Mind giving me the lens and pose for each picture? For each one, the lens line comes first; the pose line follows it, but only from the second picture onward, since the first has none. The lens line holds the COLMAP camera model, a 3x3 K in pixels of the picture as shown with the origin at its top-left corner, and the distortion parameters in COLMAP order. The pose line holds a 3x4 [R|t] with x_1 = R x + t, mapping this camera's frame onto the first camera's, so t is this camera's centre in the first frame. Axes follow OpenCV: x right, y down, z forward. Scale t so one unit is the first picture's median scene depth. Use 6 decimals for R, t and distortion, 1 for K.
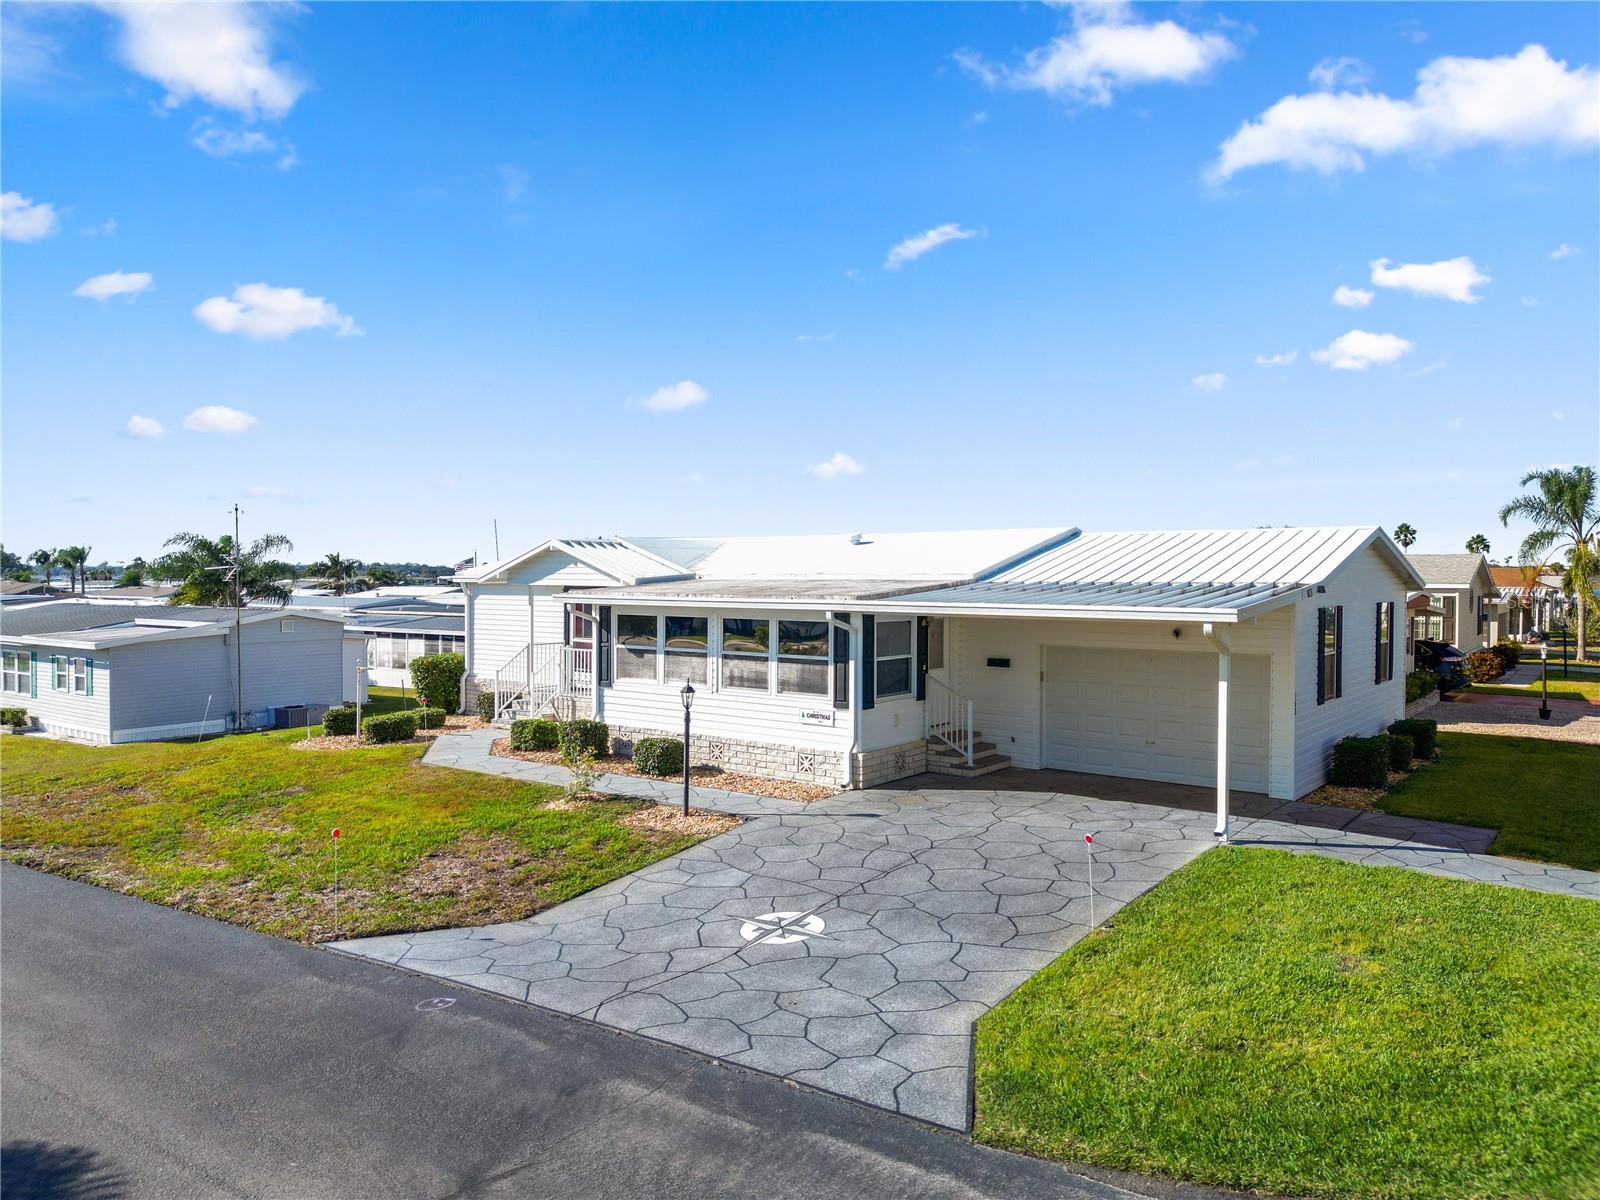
lens RADIAL K [[1117.6, 0, 800.0], [0, 1117.6, 600.0], [0, 0, 1]] dist [0.082262, -0.089793]
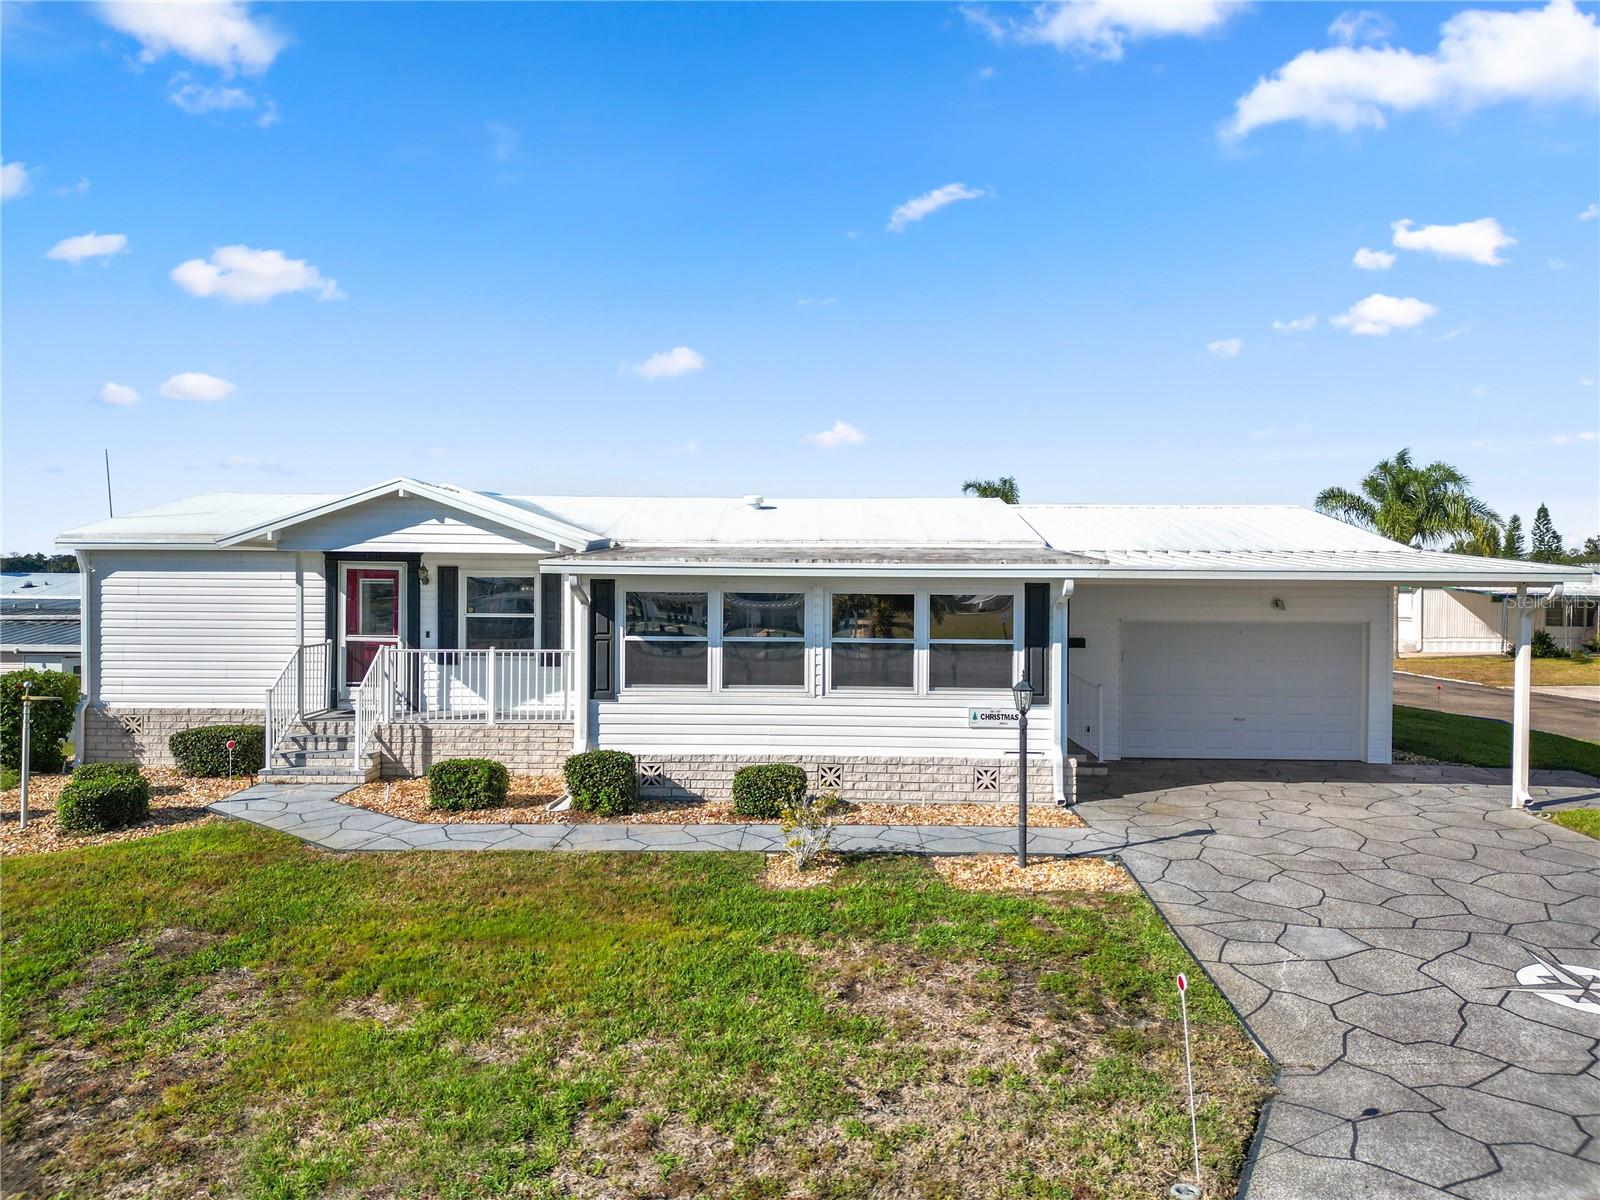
lens RADIAL K [[1117.6, 0, 800.0], [0, 1117.6, 600.0], [0, 0, 1]] dist [0.082262, -0.089793]
pose [[0.803882, -0.007069, 0.594747, -0.634894], [0.008430, 0.999964, 0.000491, 0.024340], [-0.594730, 0.004620, 0.803913, 0.517285]]
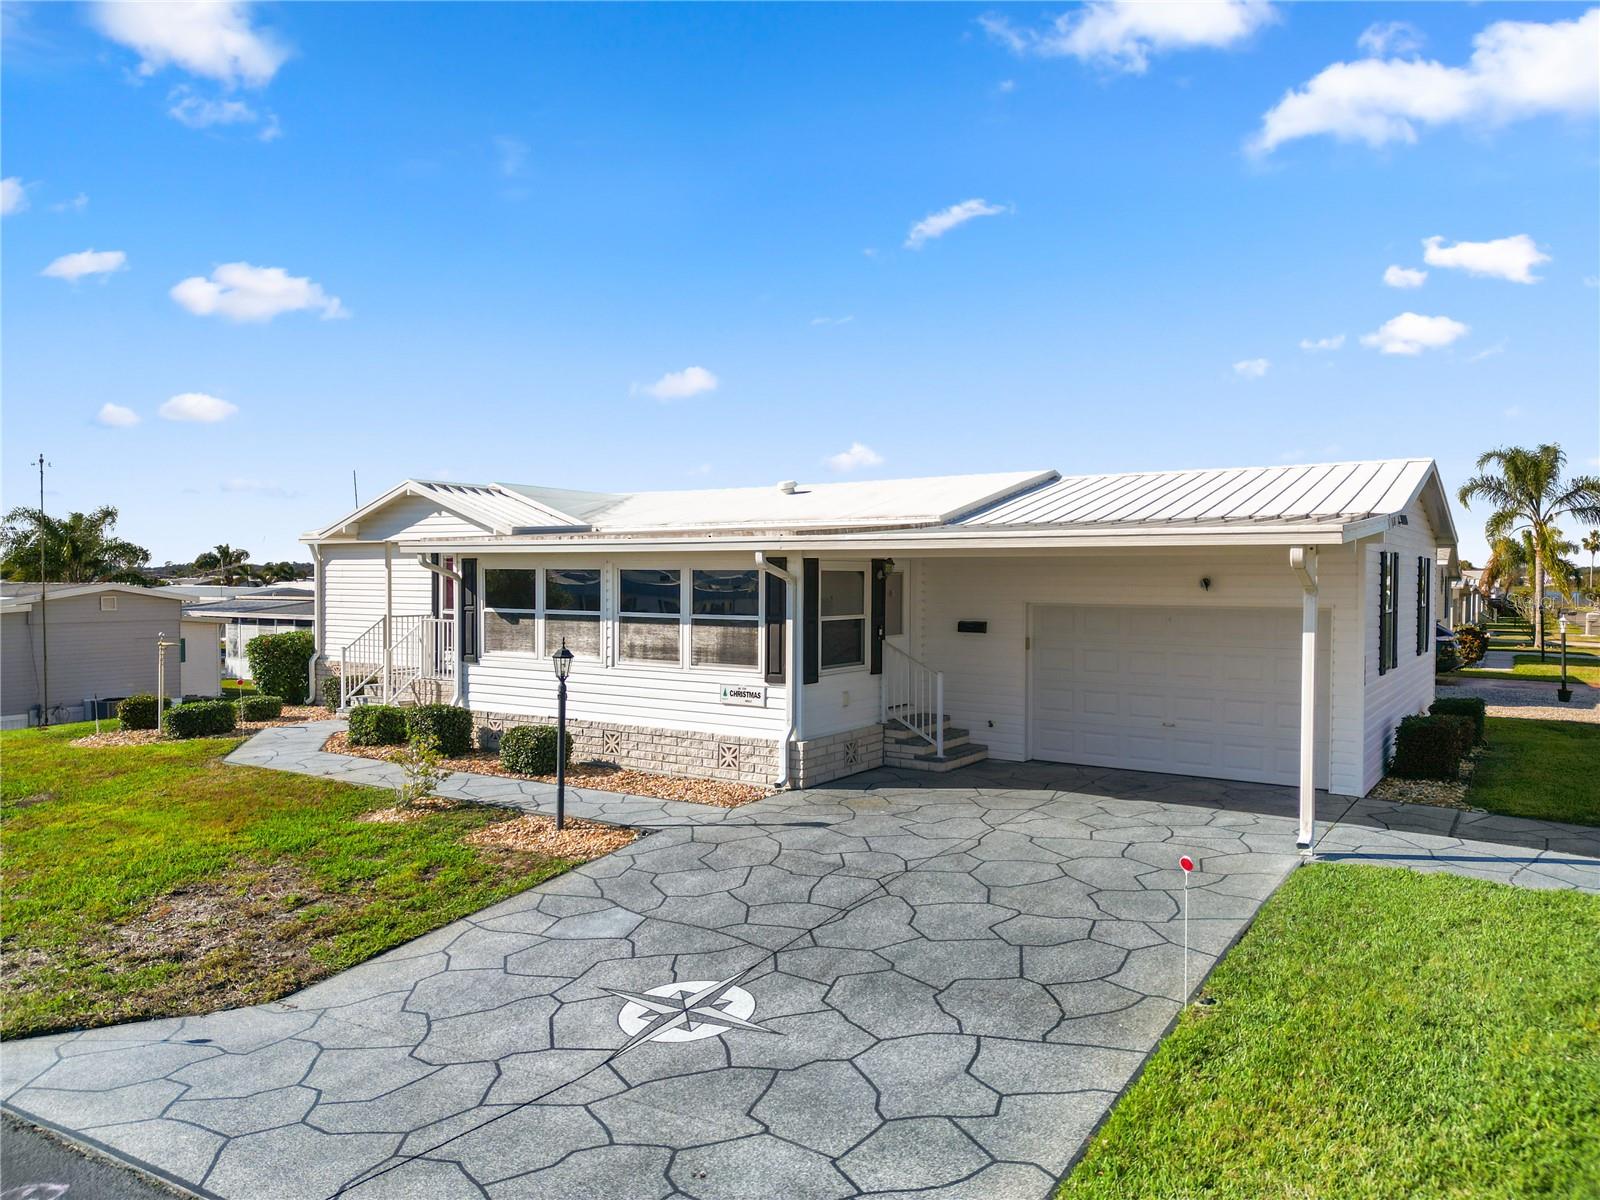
lens RADIAL K [[1117.6, 0, 800.0], [0, 1117.6, 600.0], [0, 0, 1]] dist [0.082262, -0.089793]
pose [[0.997781, 0.000399, 0.066584, 0.003712], [-0.000290, 0.999999, -0.001643, 0.046747], [-0.066585, 0.001620, 0.997779, 0.269567]]
